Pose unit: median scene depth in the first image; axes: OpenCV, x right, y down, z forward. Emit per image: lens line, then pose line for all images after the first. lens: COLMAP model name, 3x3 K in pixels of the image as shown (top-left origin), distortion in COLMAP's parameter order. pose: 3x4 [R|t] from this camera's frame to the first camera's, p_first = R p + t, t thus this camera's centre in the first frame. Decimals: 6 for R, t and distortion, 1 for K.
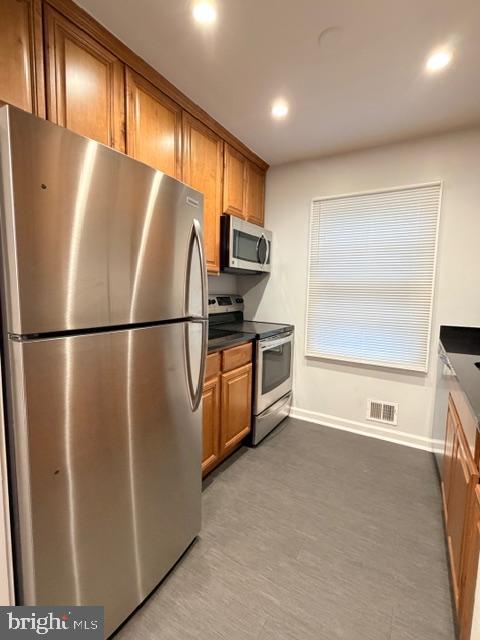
lens RADIAL K [[300.5, 0, 244.4], [0, 300.5, 321.1], [0, 0, 1]] dist [0.002002, -0.001383]
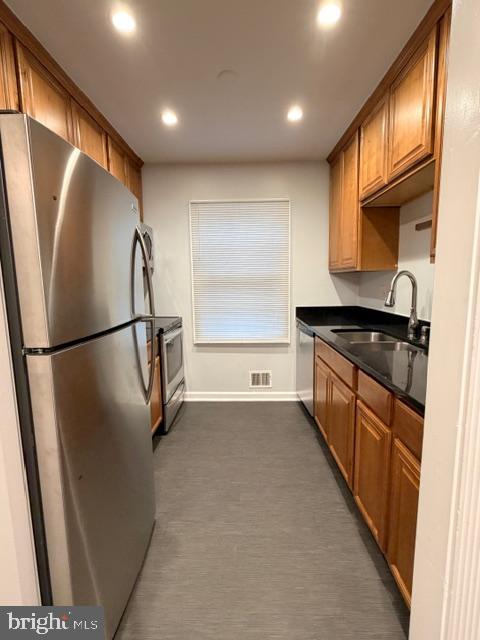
lens RADIAL K [[300.5, 0, 239.1], [0, 300.5, 320.9], [0, 0, 1]] dist [0.002002, -0.001383]
pose [[0.873333, -0.097593, 0.477247, -0.213081], [0.083158, 0.995213, 0.051338, -0.013559], [-0.479973, -0.005148, 0.877268, -0.057794]]
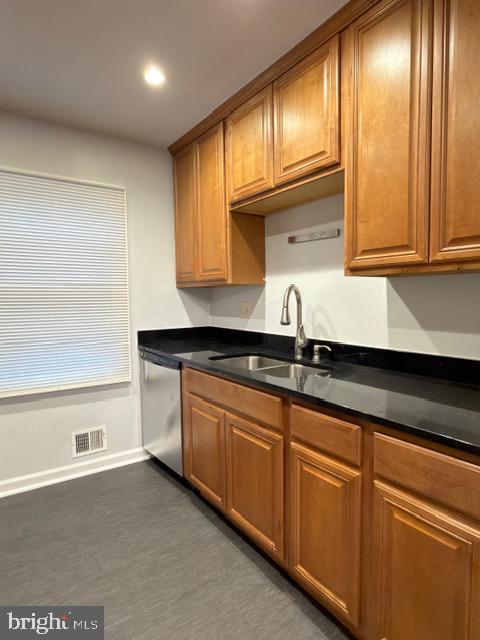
lens RADIAL K [[361.9, 0, 234.1], [0, 361.9, 318.5], [0, 0, 1]] dist [0.000953, -0.001844]
pose [[0.427657, -0.077997, 0.900570, -0.283459], [0.109515, 0.993402, 0.034031, -0.033184], [-0.897283, 0.084072, 0.433377, 0.183367]]
